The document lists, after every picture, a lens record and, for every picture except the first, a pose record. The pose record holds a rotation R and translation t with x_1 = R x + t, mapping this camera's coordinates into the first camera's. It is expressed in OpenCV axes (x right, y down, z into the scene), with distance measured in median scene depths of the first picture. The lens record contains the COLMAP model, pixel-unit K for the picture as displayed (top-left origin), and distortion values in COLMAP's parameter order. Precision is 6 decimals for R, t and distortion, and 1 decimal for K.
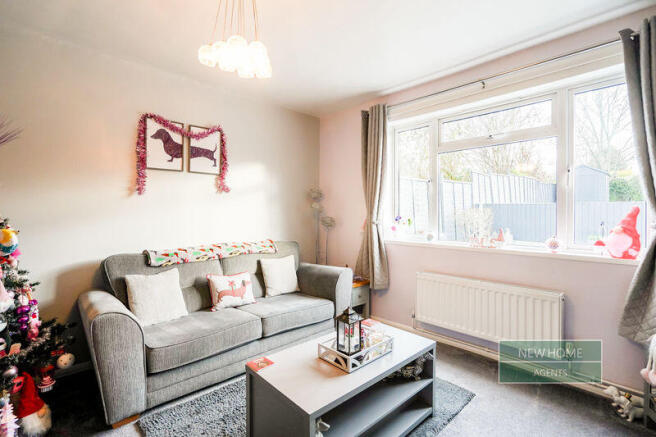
lens RADIAL K [[306.8, 0, 322.3], [0, 306.8, 209.2], [0, 0, 1]] dist [-0.010205, 0.000187]
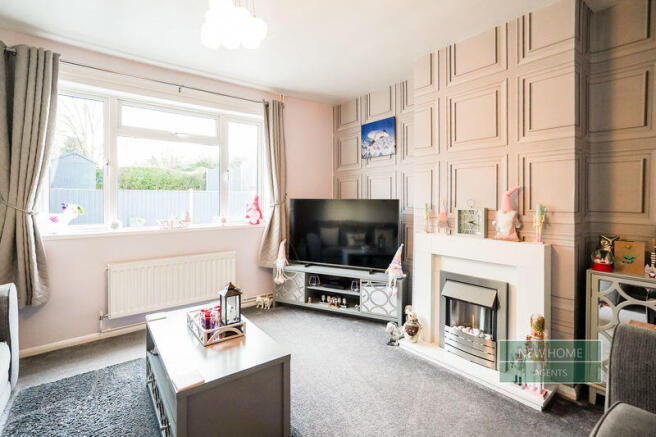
lens RADIAL K [[300.8, 0, 327.3], [0, 300.8, 204.8], [0, 0, 1]] dist [-0.041387, 0.000084]
pose [[0.067066, -0.015181, 0.997633, -0.604691], [-0.007489, 0.999848, 0.015718, 0.014241], [-0.997720, -0.008526, 0.066943, 0.383121]]
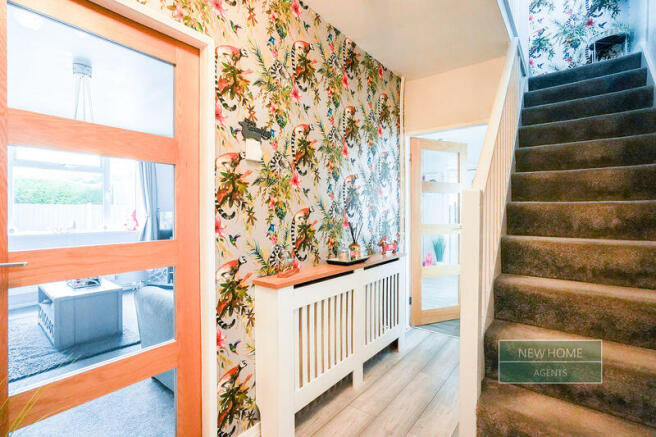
lens RADIAL K [[302.2, 0, 326.4], [0, 302.2, 215.6], [0, 0, 1]] dist [-0.029527, 0.012353]
pose [[-0.151590, -0.005567, 0.988428, -1.358063], [-0.004408, 0.999978, 0.004956, 0.020487], [-0.988434, -0.003605, -0.151612, -0.151400]]
